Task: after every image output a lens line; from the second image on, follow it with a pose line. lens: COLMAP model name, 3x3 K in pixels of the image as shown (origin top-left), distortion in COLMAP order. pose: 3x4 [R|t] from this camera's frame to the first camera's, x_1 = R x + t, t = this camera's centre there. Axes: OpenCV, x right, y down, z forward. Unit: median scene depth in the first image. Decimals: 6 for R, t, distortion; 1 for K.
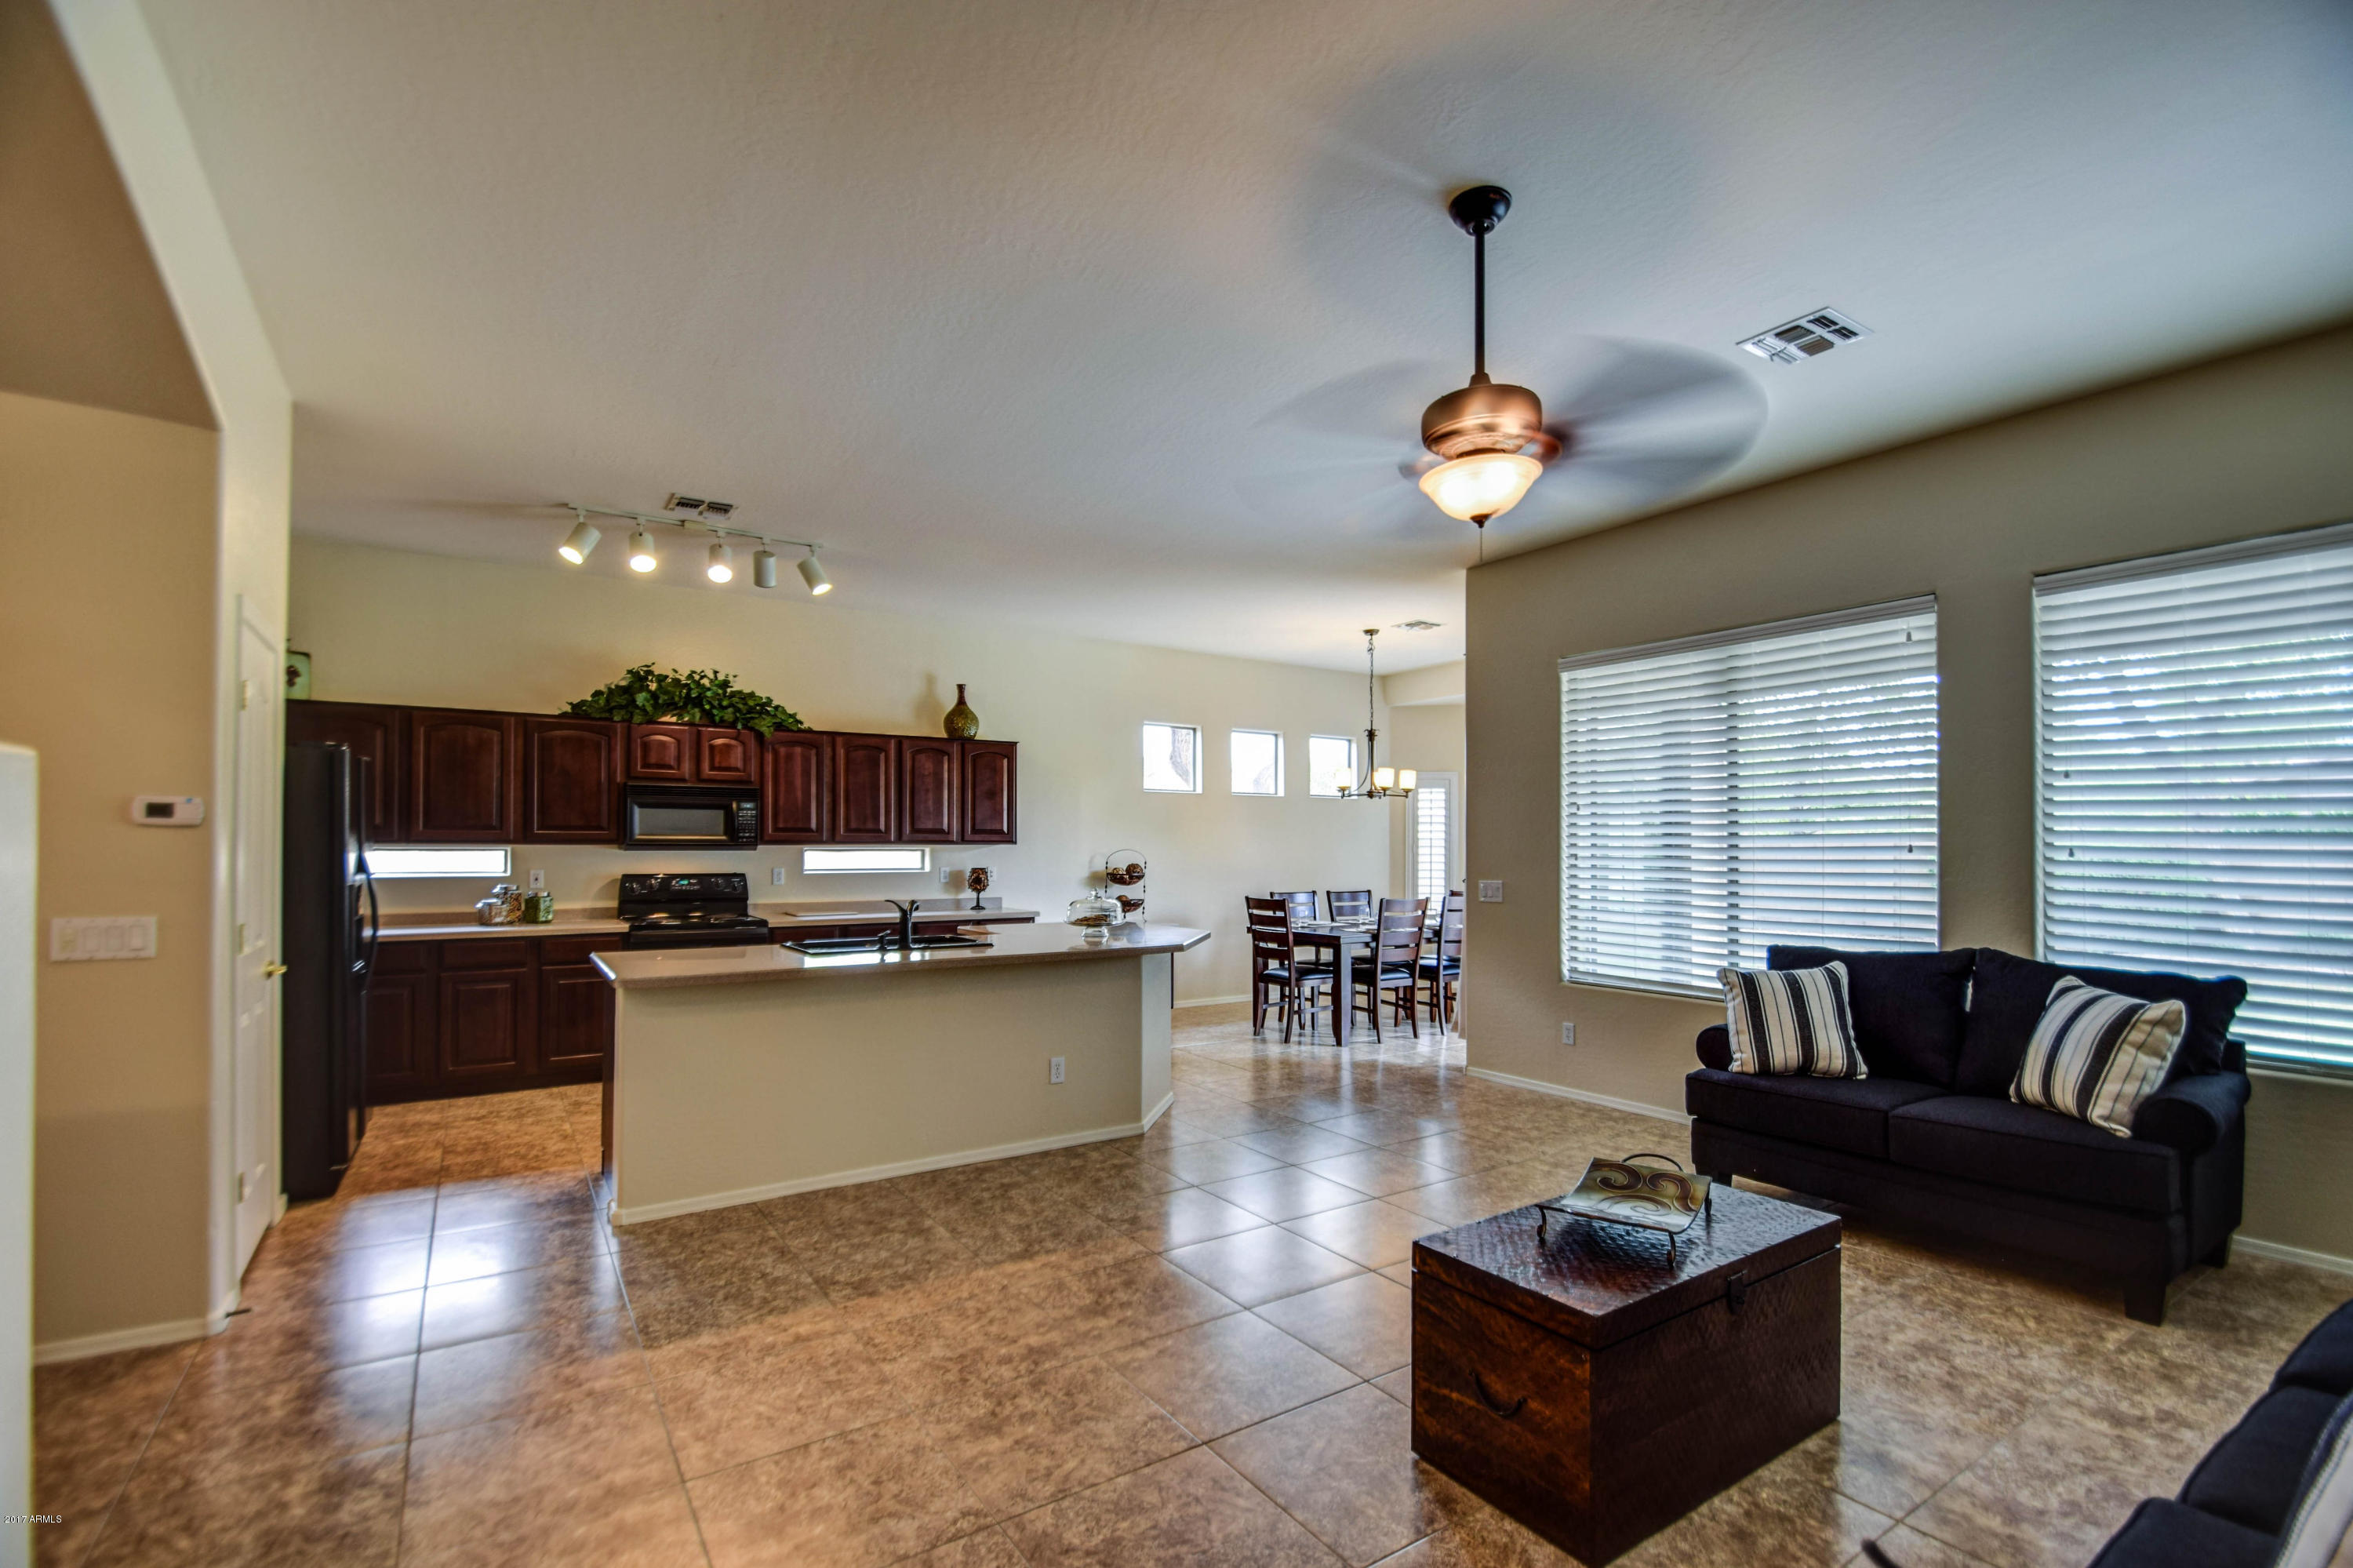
lens RADIAL K [[1040.7, 0, 1183.0], [0, 1040.7, 839.7], [0, 0, 1]] dist [0.001488, 0.000038]
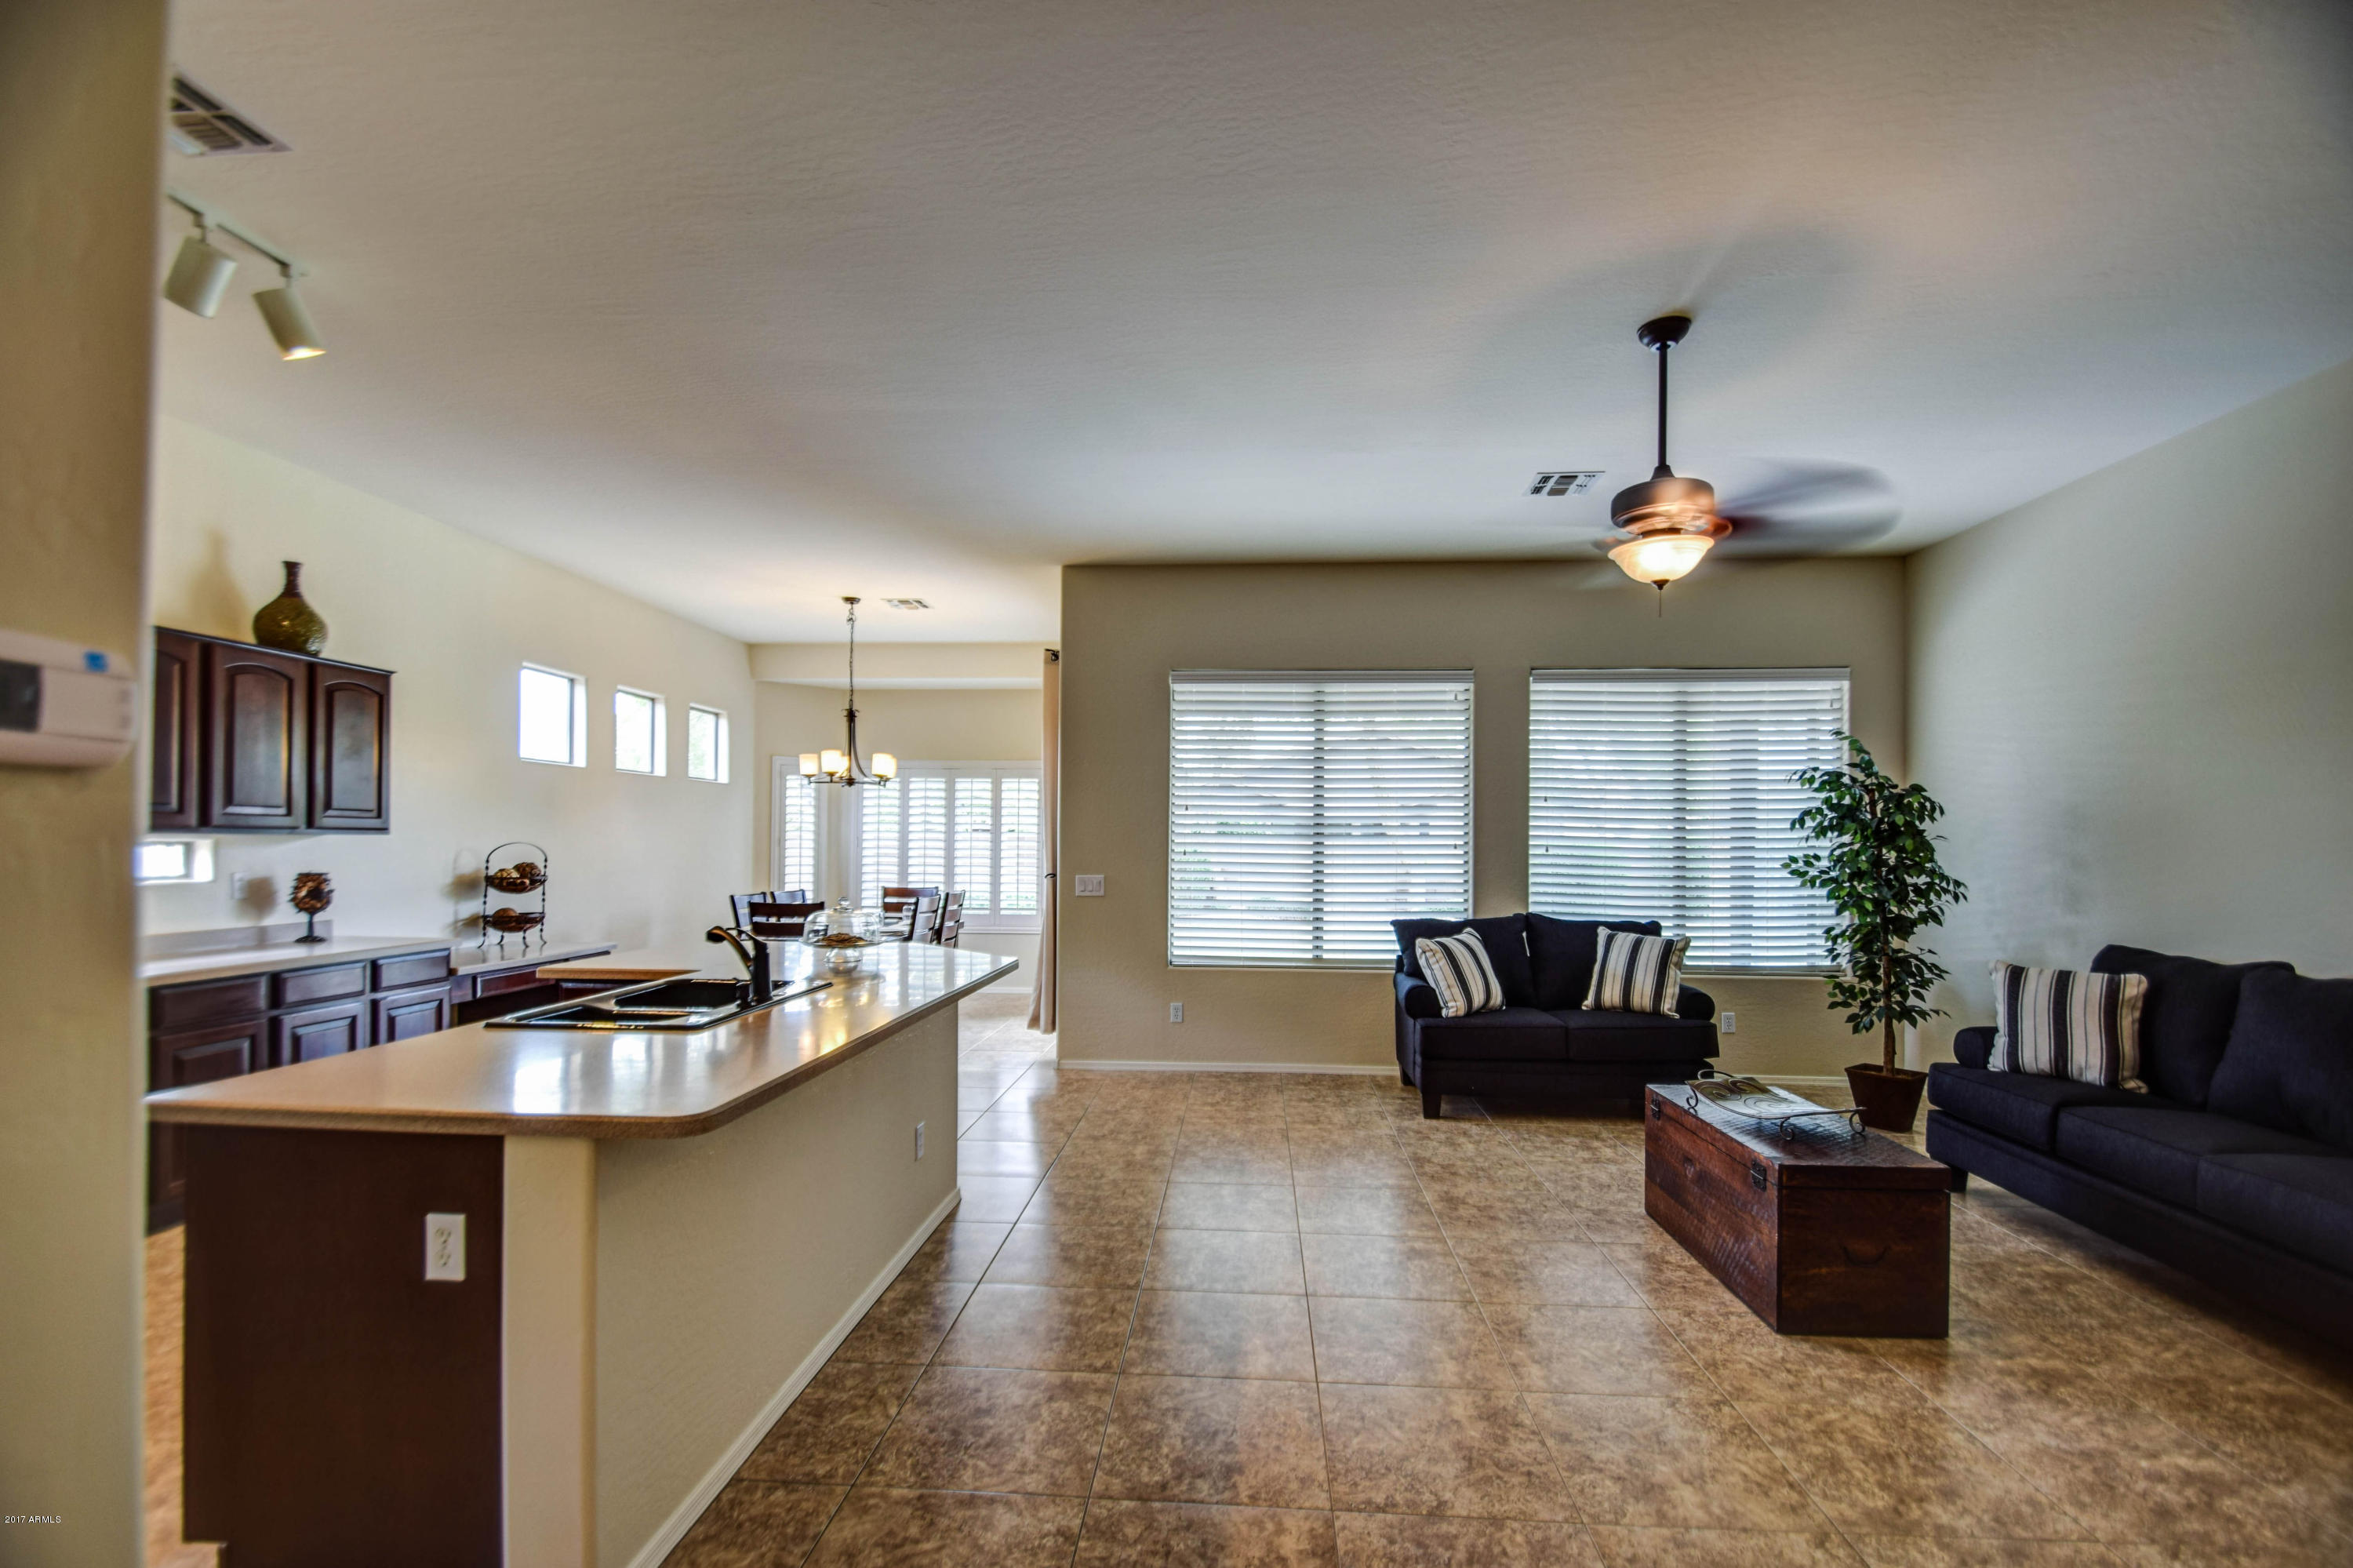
lens RADIAL K [[1040.2, 0, 1169.8], [0, 1040.2, 833.9], [0, 0, 1]] dist [-0.000503, 0.000036]
pose [[0.616736, 0.009675, 0.787110, -0.412111], [-0.012794, 0.999916, -0.002266, -0.000226], [-0.787066, -0.008673, 0.616808, 0.273112]]
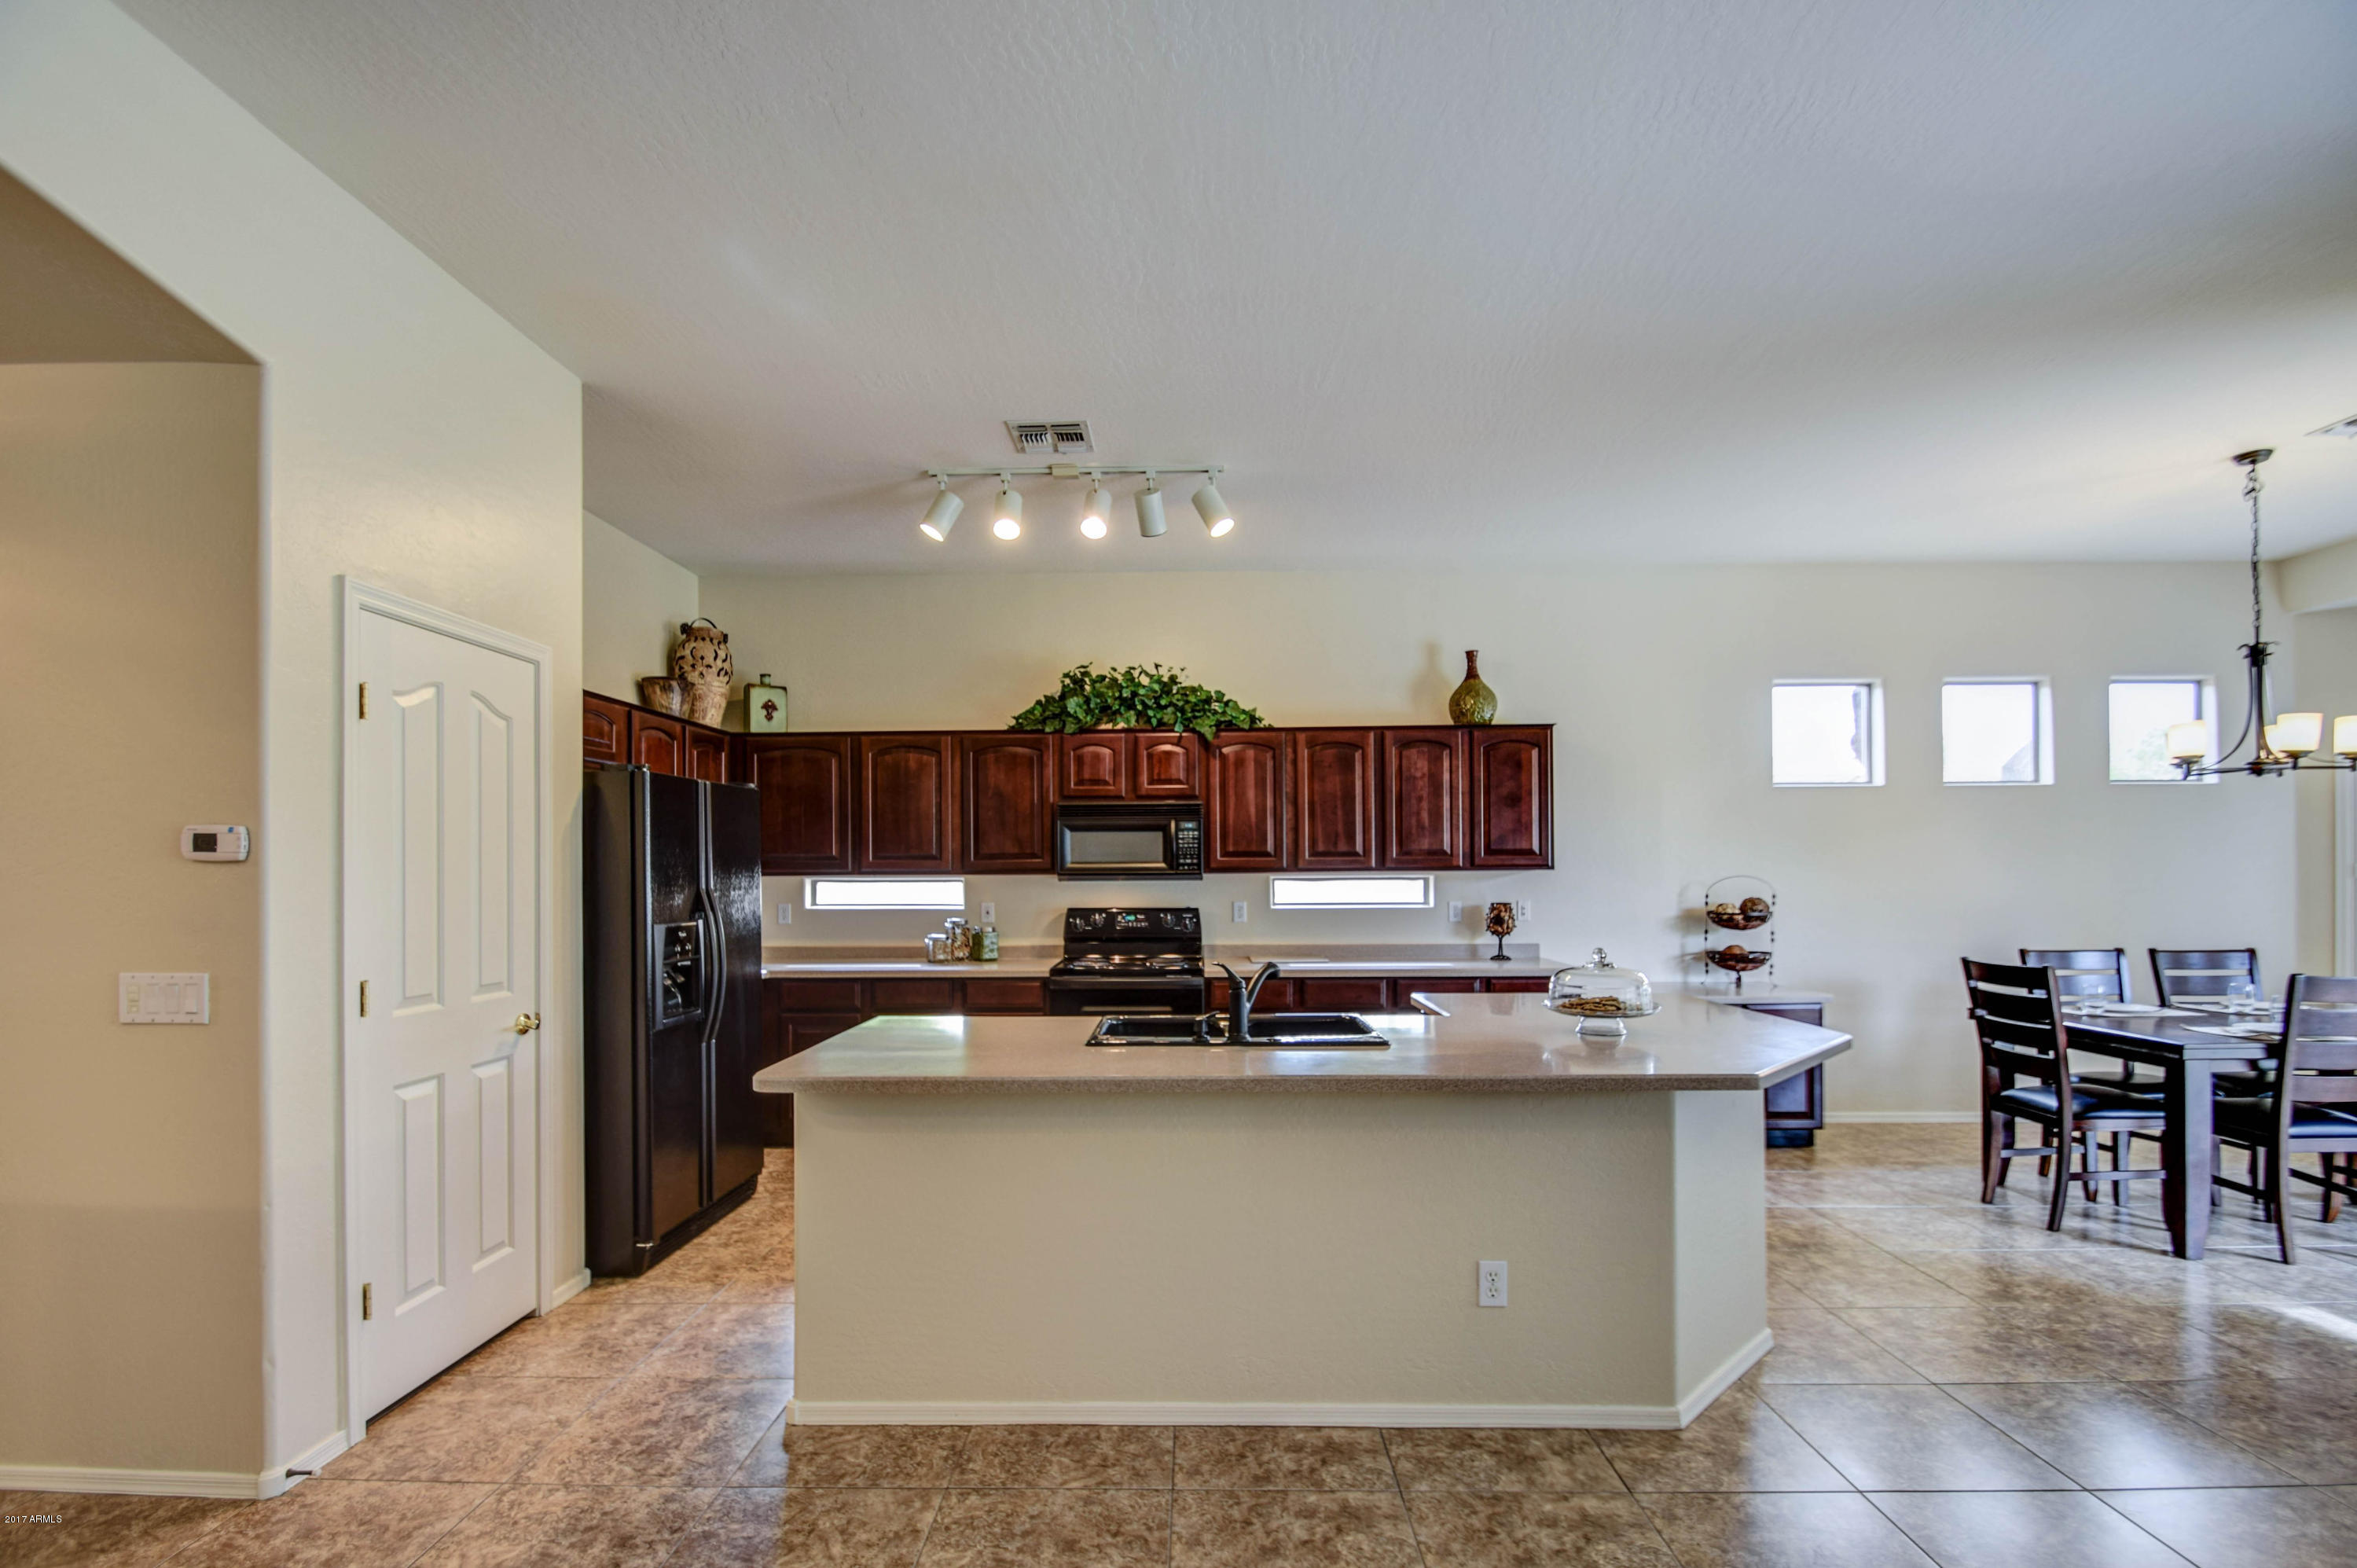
lens RADIAL K [[1054.3, 0, 1174.3], [0, 1054.3, 865.2], [0, 0, 1]] dist [0.008702, -0.016833]
pose [[0.818131, -0.010746, -0.574932, 0.044188], [0.011886, 0.999928, -0.001775, -0.000241], [0.574909, -0.005381, 0.818199, 0.309256]]
